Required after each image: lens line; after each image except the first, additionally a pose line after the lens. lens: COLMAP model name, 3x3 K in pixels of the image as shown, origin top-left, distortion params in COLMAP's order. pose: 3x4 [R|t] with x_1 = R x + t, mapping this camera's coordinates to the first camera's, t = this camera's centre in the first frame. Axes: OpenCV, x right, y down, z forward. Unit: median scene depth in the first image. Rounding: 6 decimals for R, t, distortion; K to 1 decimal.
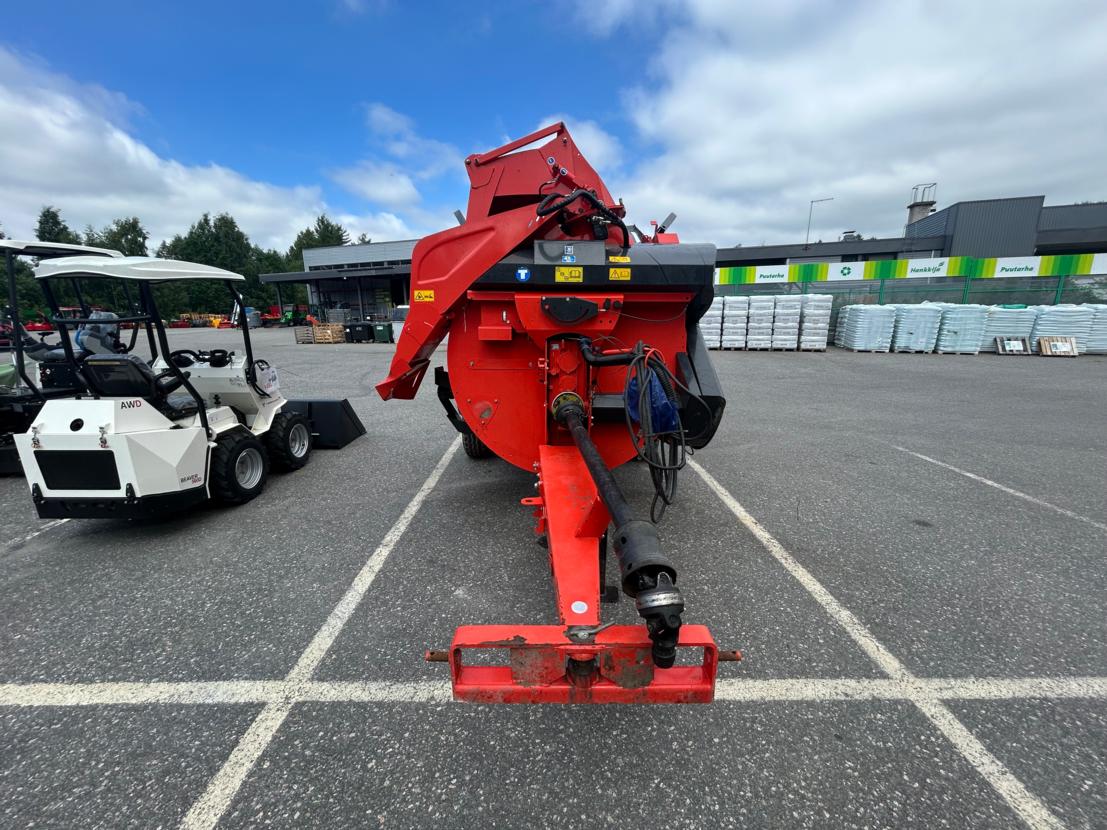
lens RADIAL K [[447.6, 0, 551.8], [0, 447.6, 413.6], [0, 0, 1]] dist [0.001504, -0.000924]
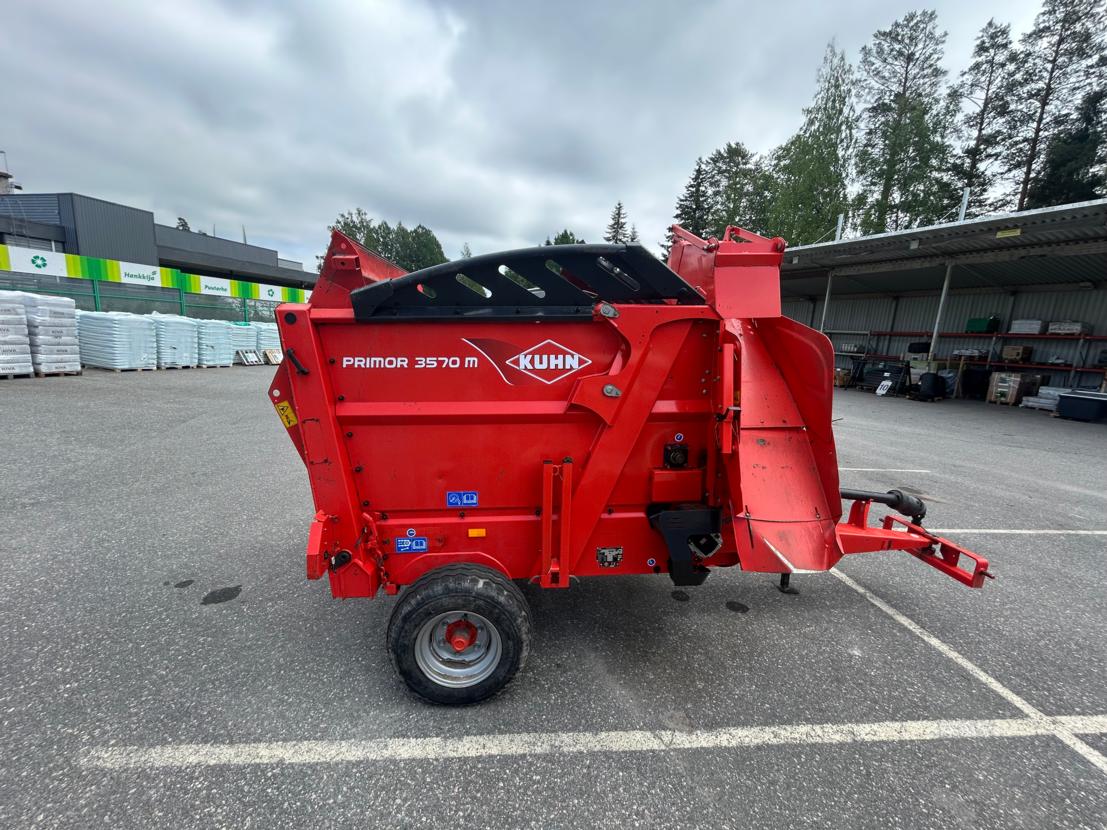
lens RADIAL K [[447.6, 0, 551.8], [0, 447.6, 413.6], [0, 0, 1]] dist [0.001504, -0.000924]
pose [[-0.090748, -0.167963, 0.981608, -0.708258], [0.154134, 0.971428, 0.180470, -0.323356], [-0.983874, 0.167676, -0.062266, 1.056382]]
